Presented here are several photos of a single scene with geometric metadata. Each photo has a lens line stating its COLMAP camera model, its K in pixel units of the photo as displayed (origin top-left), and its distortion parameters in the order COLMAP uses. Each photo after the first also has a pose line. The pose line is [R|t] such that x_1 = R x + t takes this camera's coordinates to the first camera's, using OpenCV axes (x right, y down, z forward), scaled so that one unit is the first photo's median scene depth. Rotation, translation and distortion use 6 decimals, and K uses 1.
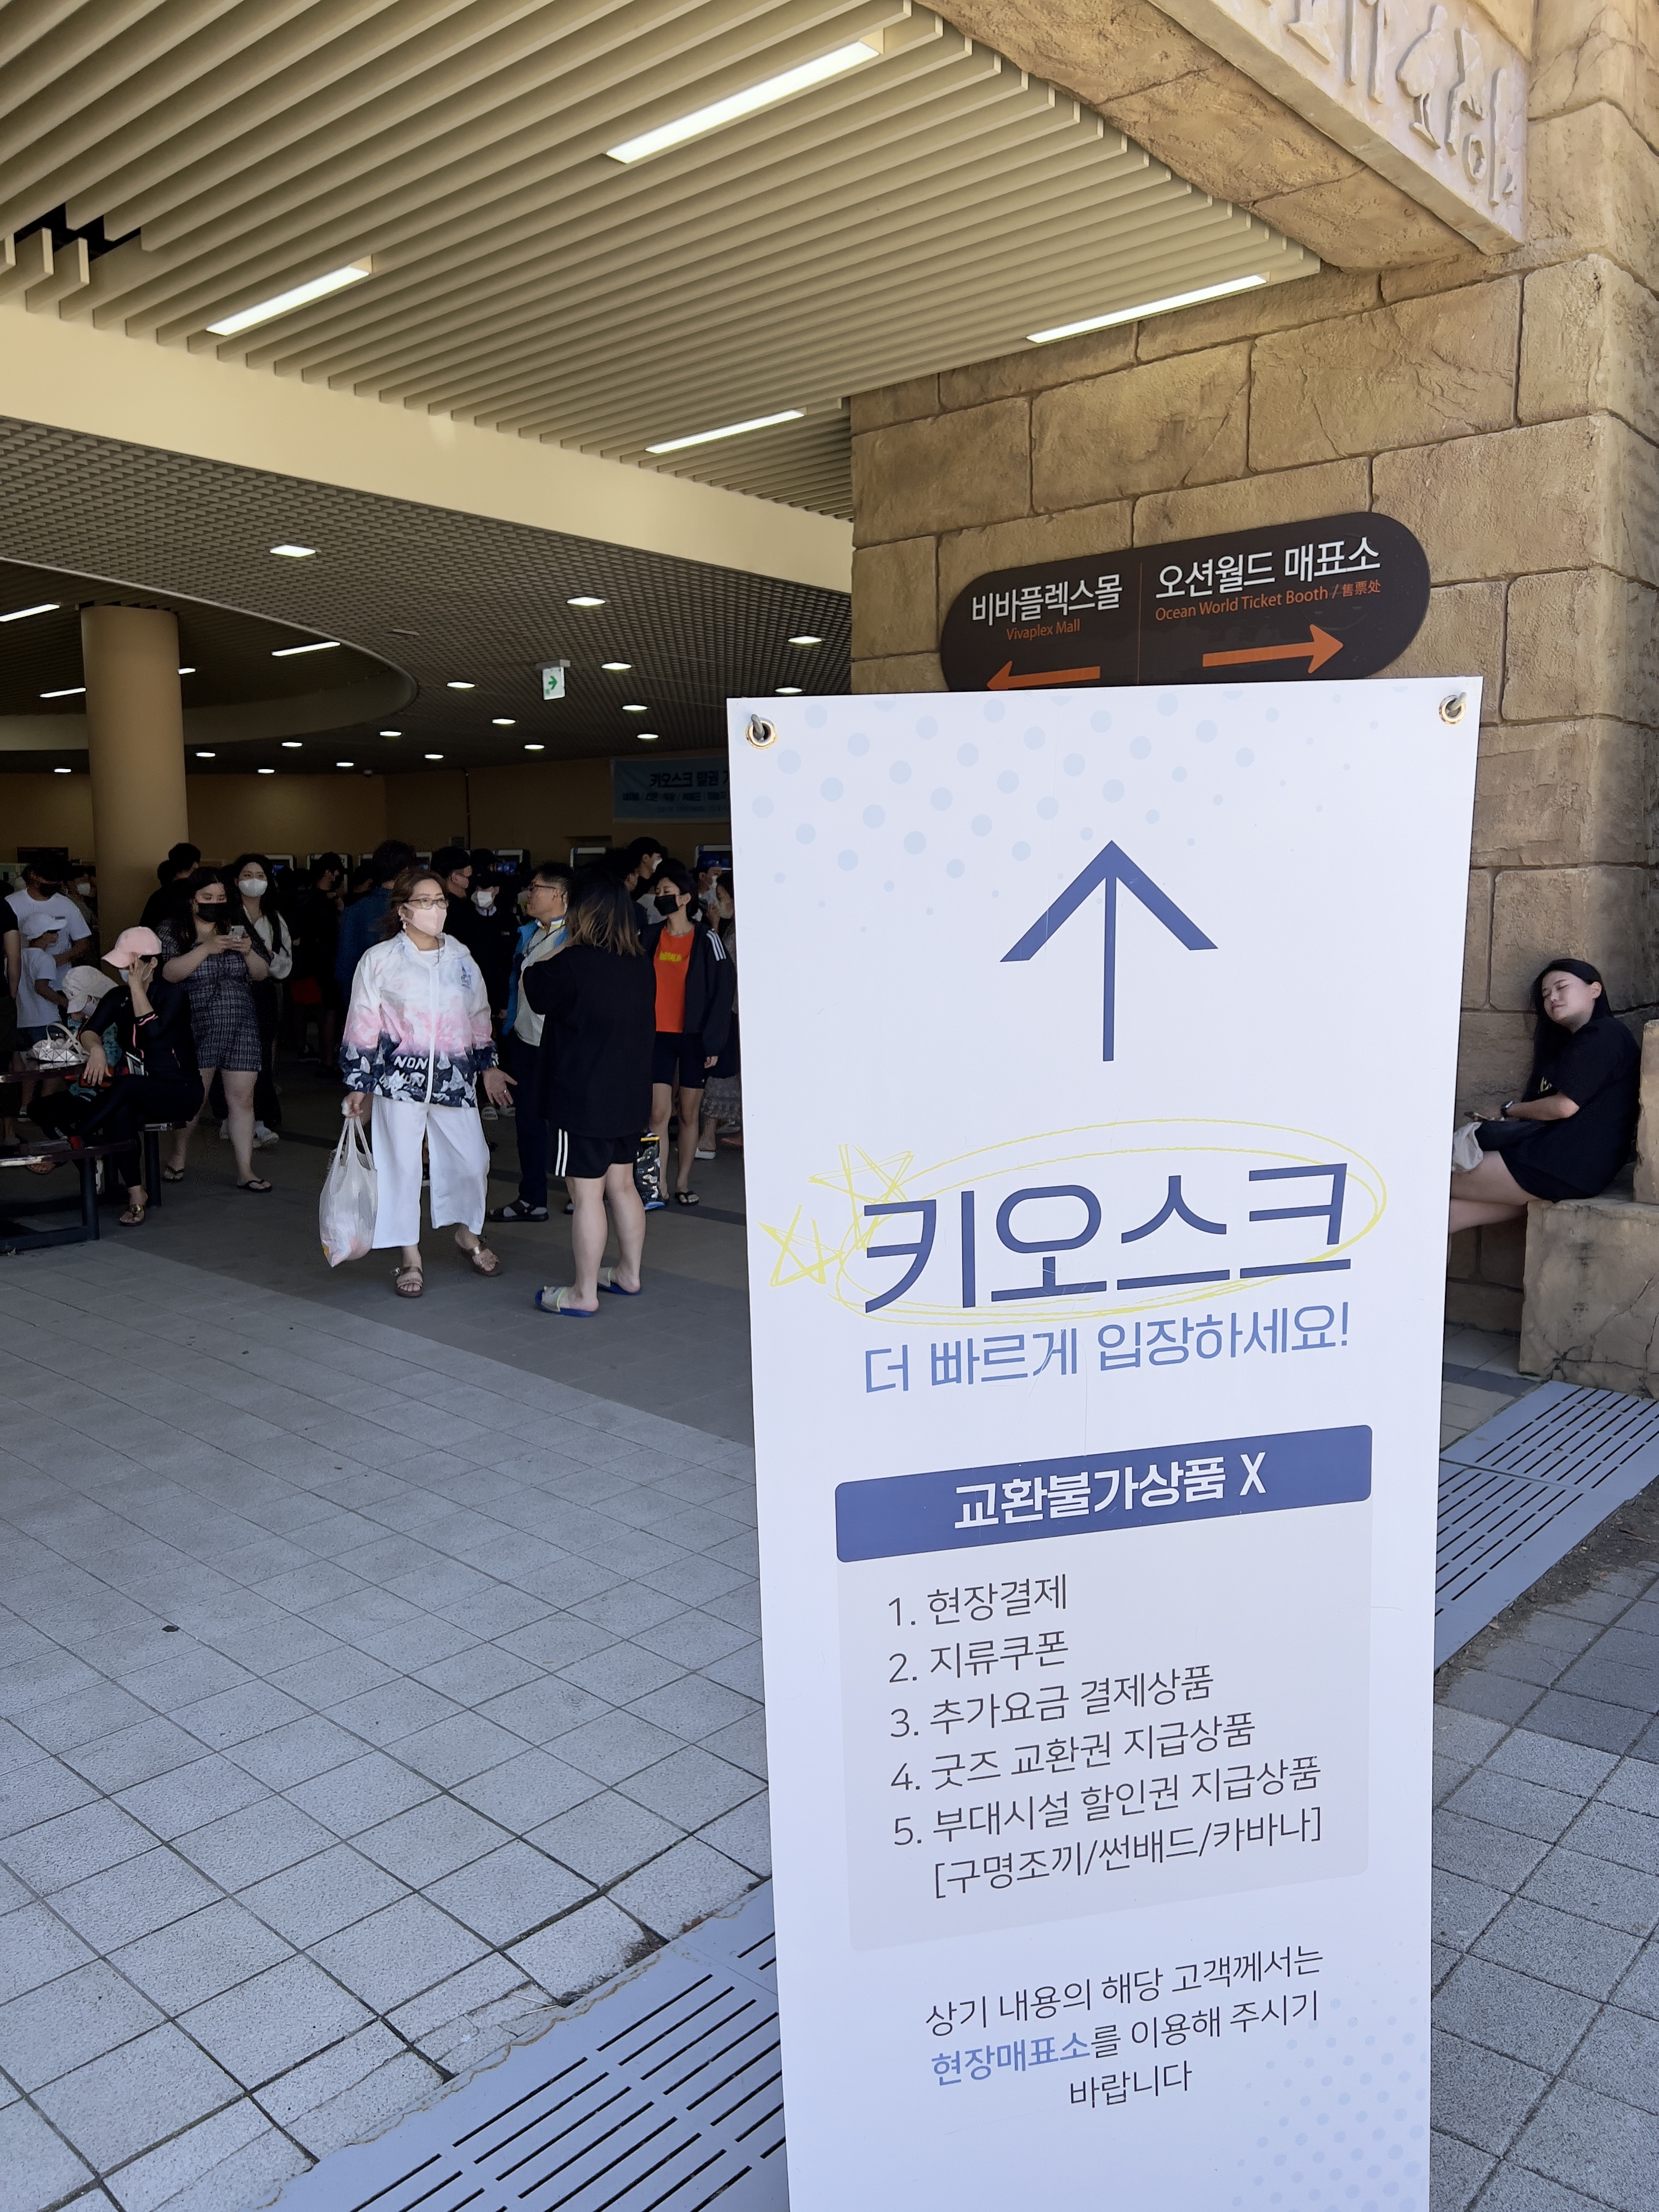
lens RADIAL K [[1661.7, 0, 829.5], [0, 1661.7, 1106.0], [0, 0, 1]] dist [0.001540, -0.002994]
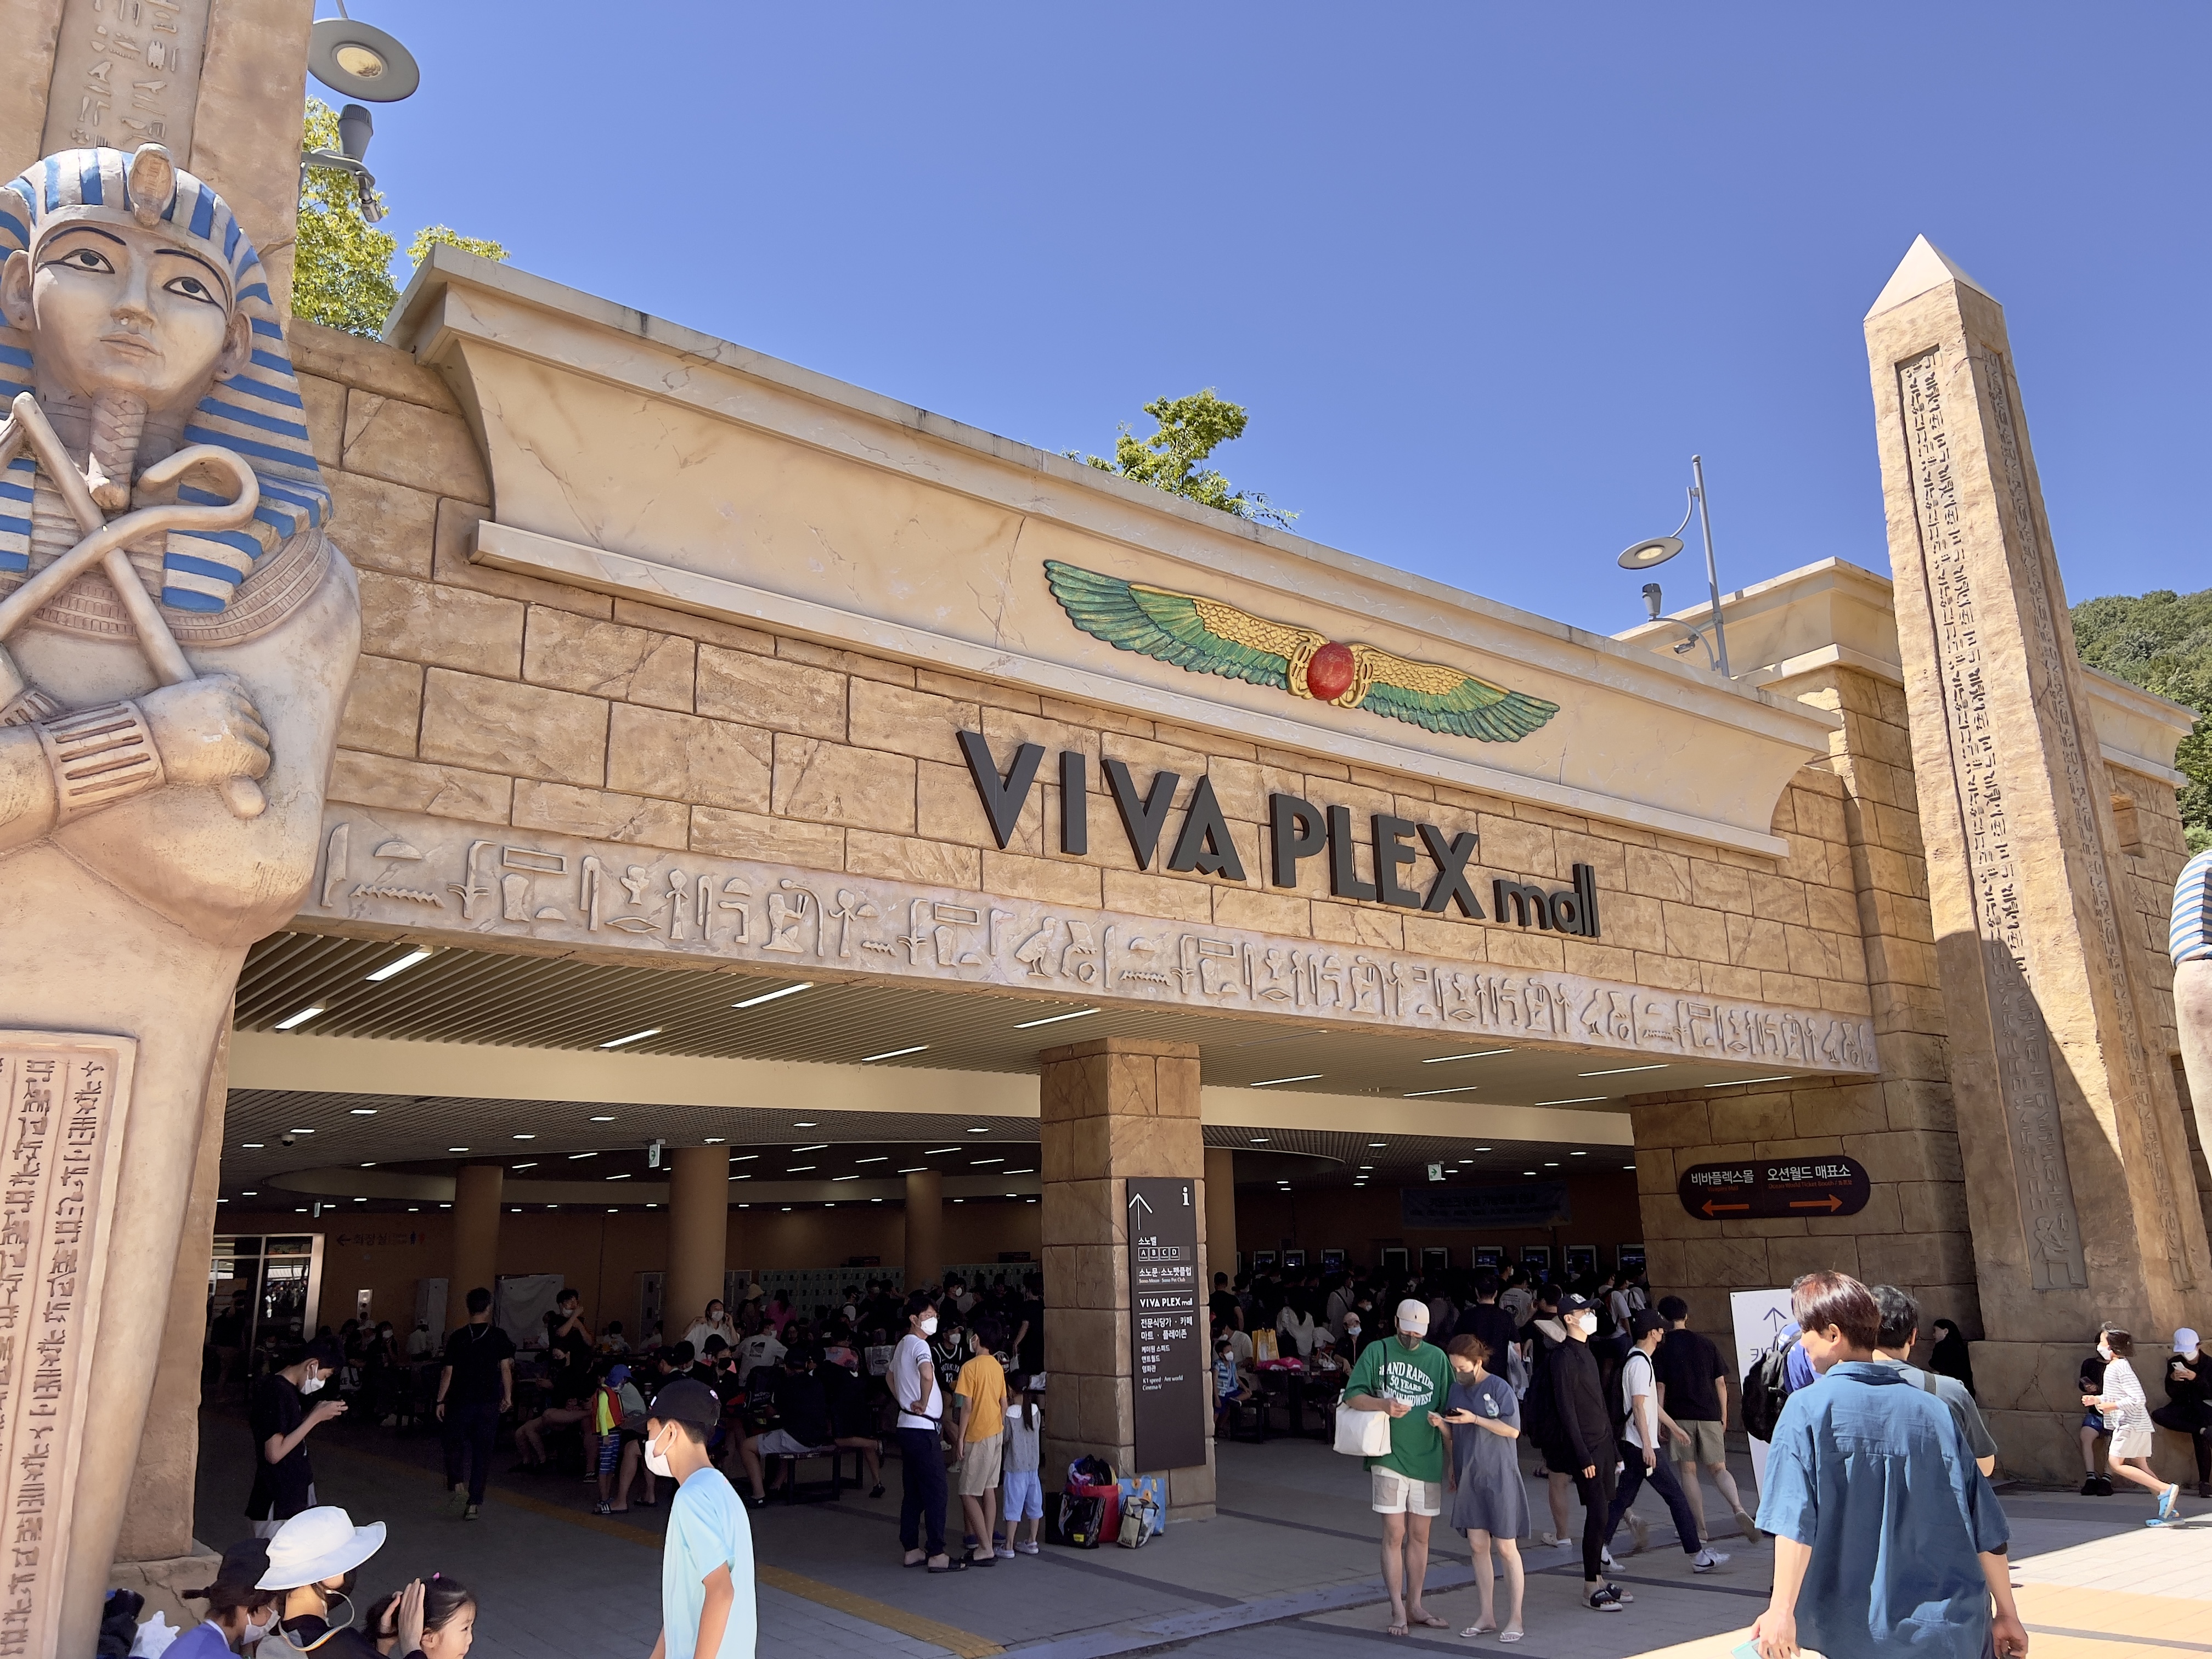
lens RADIAL K [[1685.6, 0, 1106.0], [0, 1685.6, 829.5], [0, 0, 1]] dist [0.038803, -0.001618]
pose [[0.983118, -0.068168, -0.169798, -0.335921], [0.001742, 0.931452, -0.363861, 0.156044], [0.182963, 0.357422, 0.915846, -1.832945]]
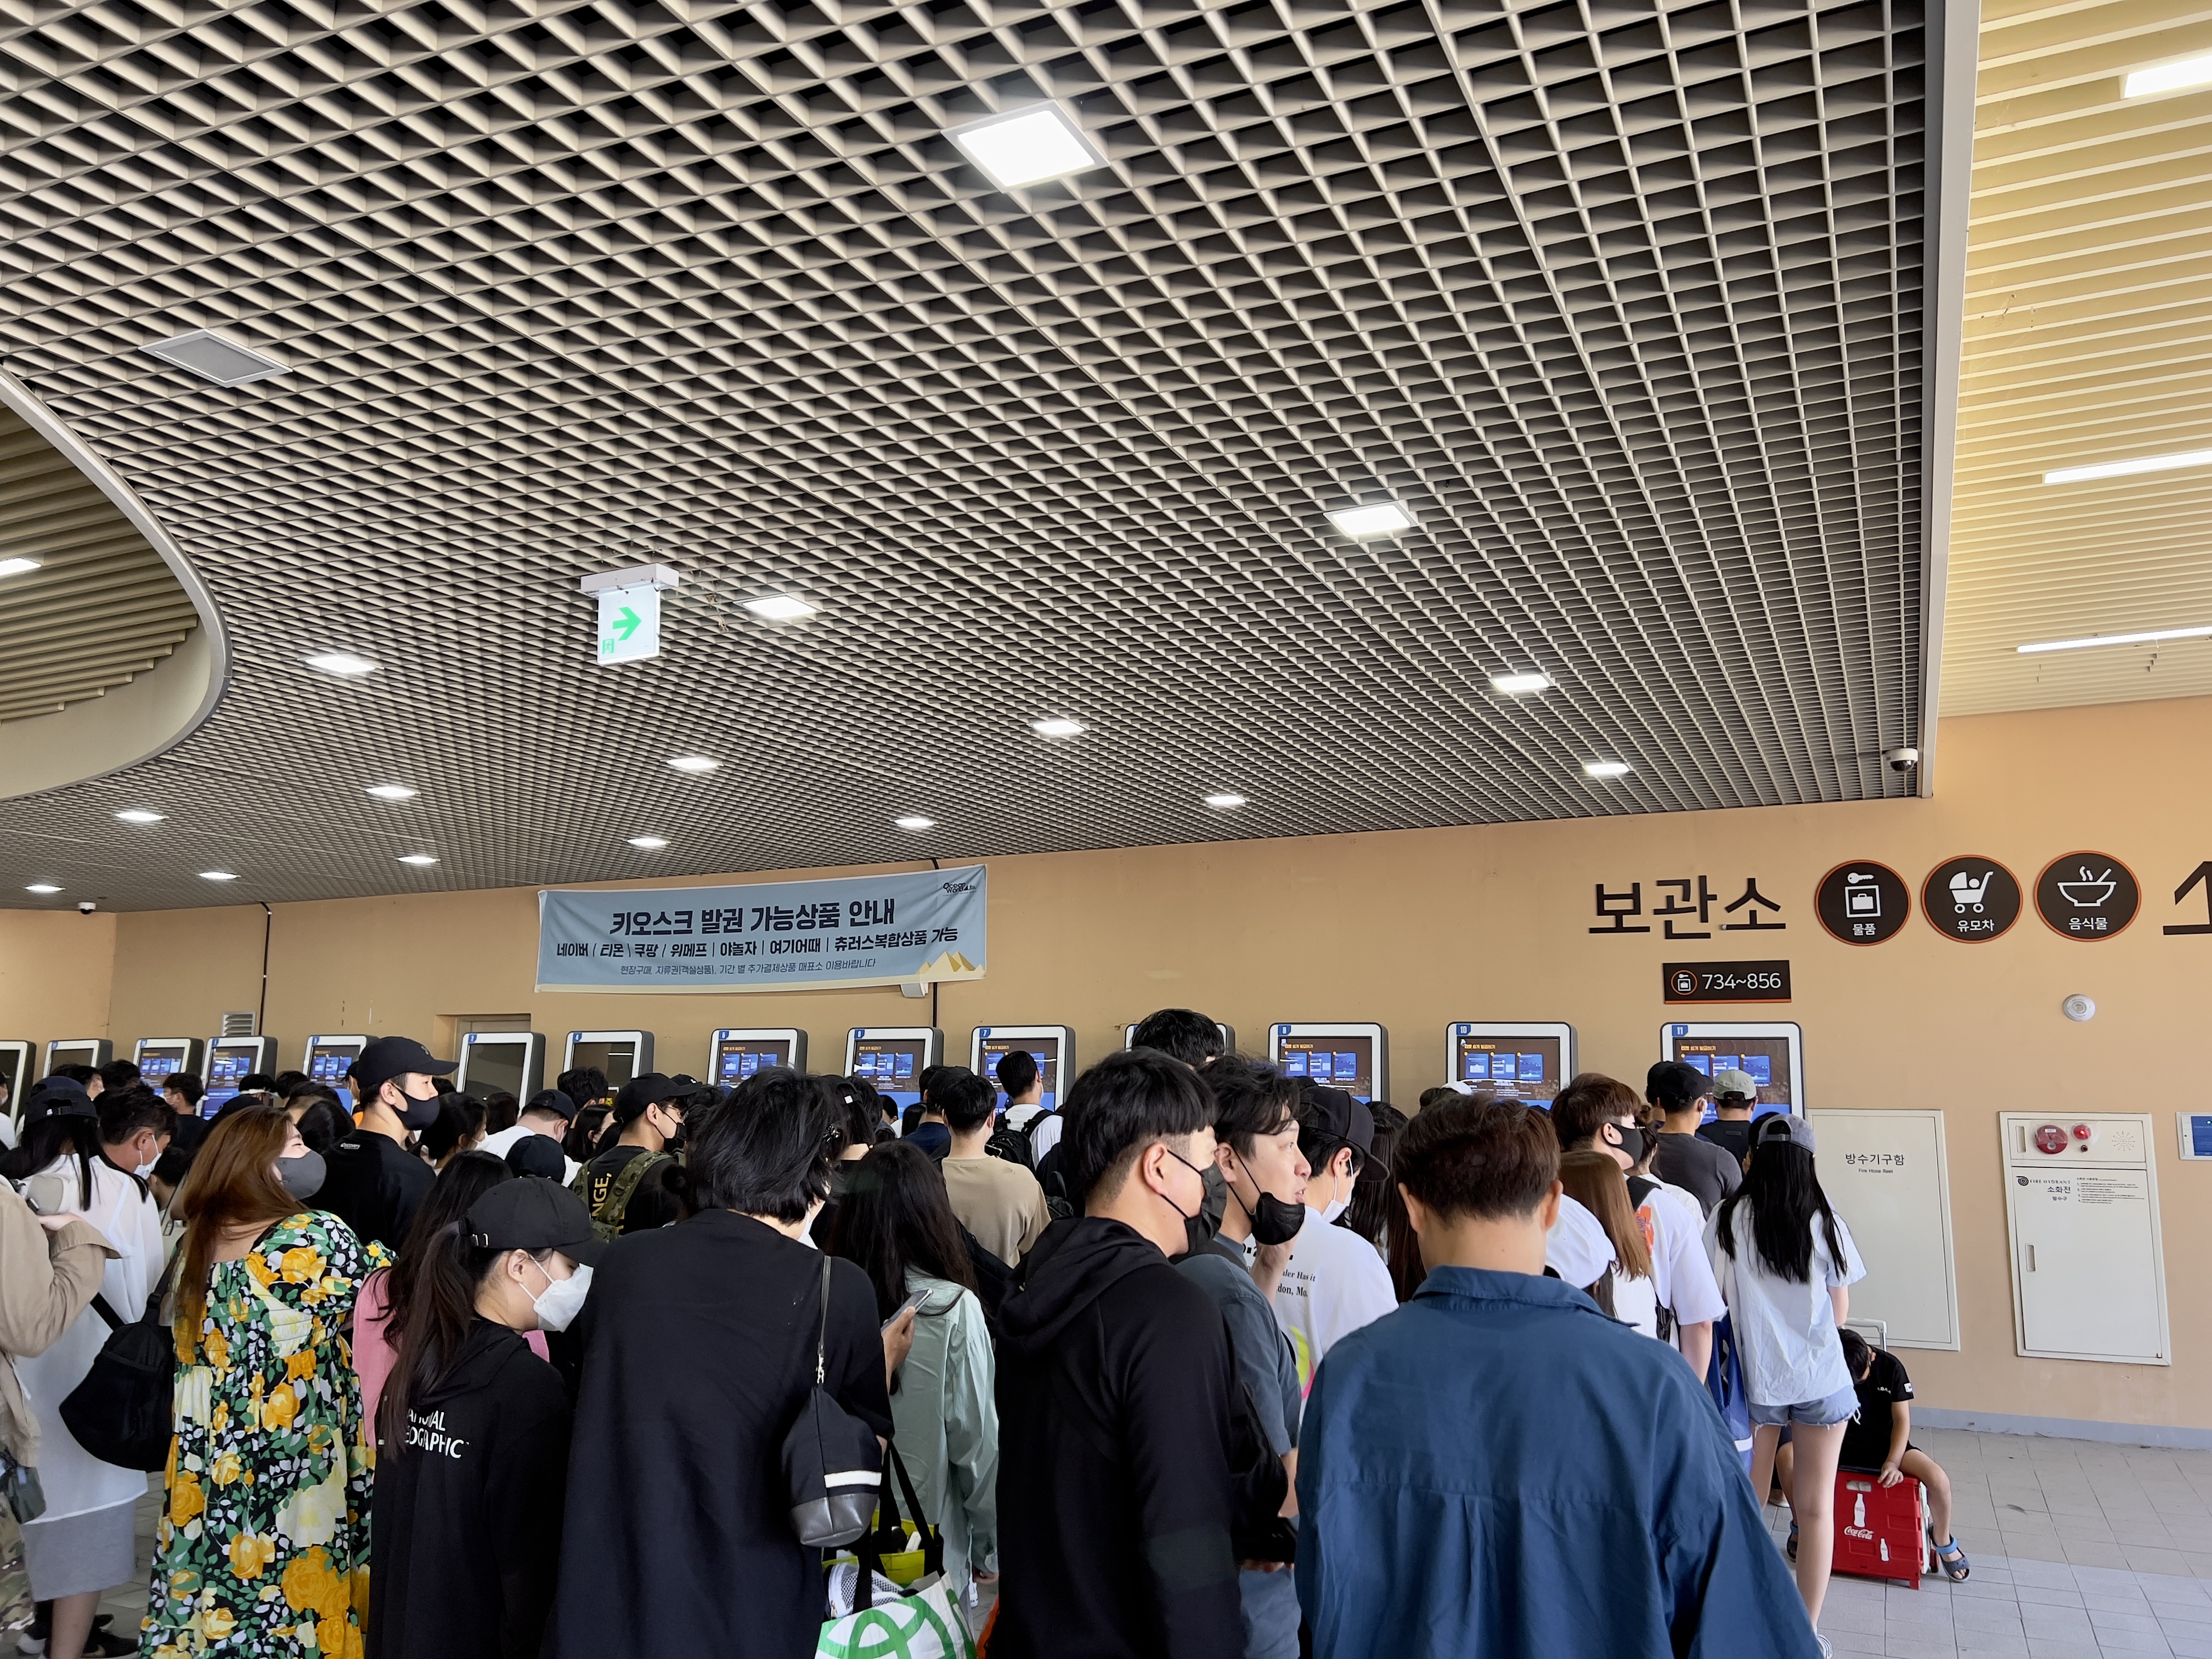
lens RADIAL K [[1661.7, 0, 1106.0], [0, 1661.7, 829.5], [0, 0, 1]] dist [0.001540, -0.002994]
pose [[0.962126, 0.038573, 0.269864, -0.299243], [0.035825, 0.963462, -0.265438, -0.185260], [-0.270242, 0.265053, 0.925590, 1.149294]]
